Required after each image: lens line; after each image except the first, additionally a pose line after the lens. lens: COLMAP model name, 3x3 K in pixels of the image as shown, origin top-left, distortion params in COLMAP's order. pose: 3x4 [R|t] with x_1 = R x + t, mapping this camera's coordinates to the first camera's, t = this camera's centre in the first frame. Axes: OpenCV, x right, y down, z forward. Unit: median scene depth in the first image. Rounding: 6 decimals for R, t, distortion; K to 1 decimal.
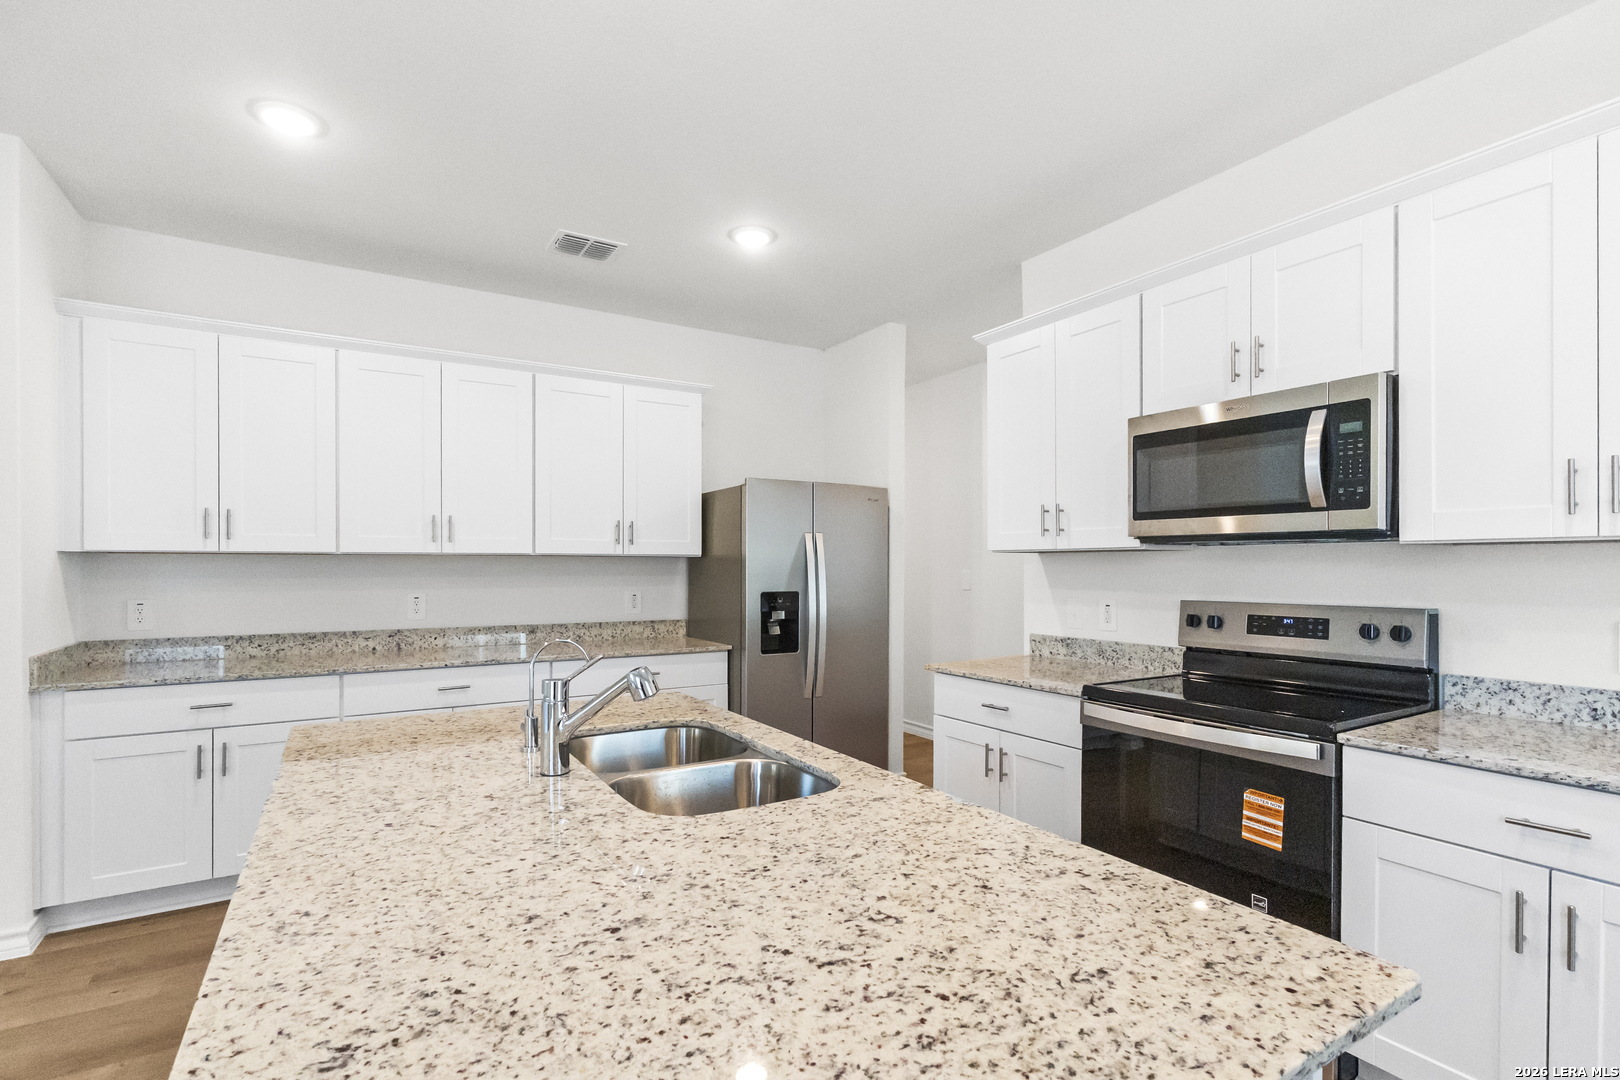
lens RADIAL K [[759.4, 0, 807.5], [0, 759.4, 554.2], [0, 0, 1]] dist [0.001753, 0.001477]
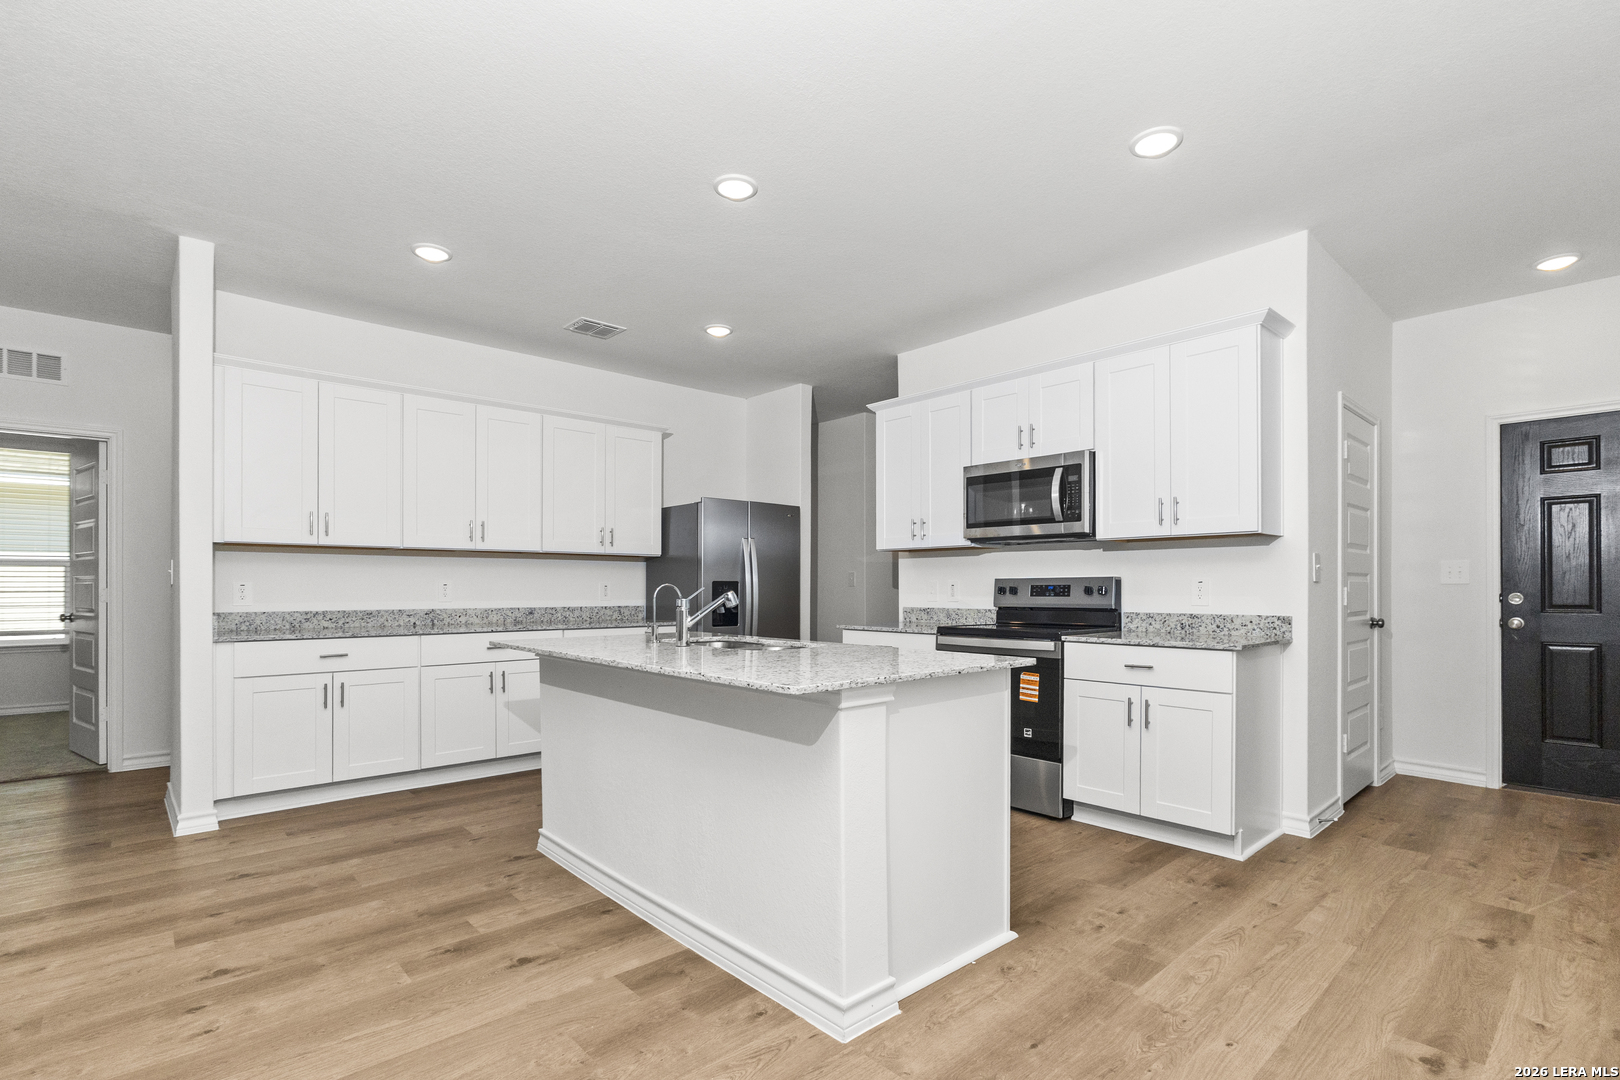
lens RADIAL K [[759.4, 0, 807.5], [0, 759.4, 554.2], [0, 0, 1]] dist [0.001753, 0.001477]
pose [[0.984327, 0.006539, 0.176234, -0.201102], [-0.002241, 0.999695, -0.024579, 0.052453], [-0.176341, 0.023799, 0.984041, -0.561161]]
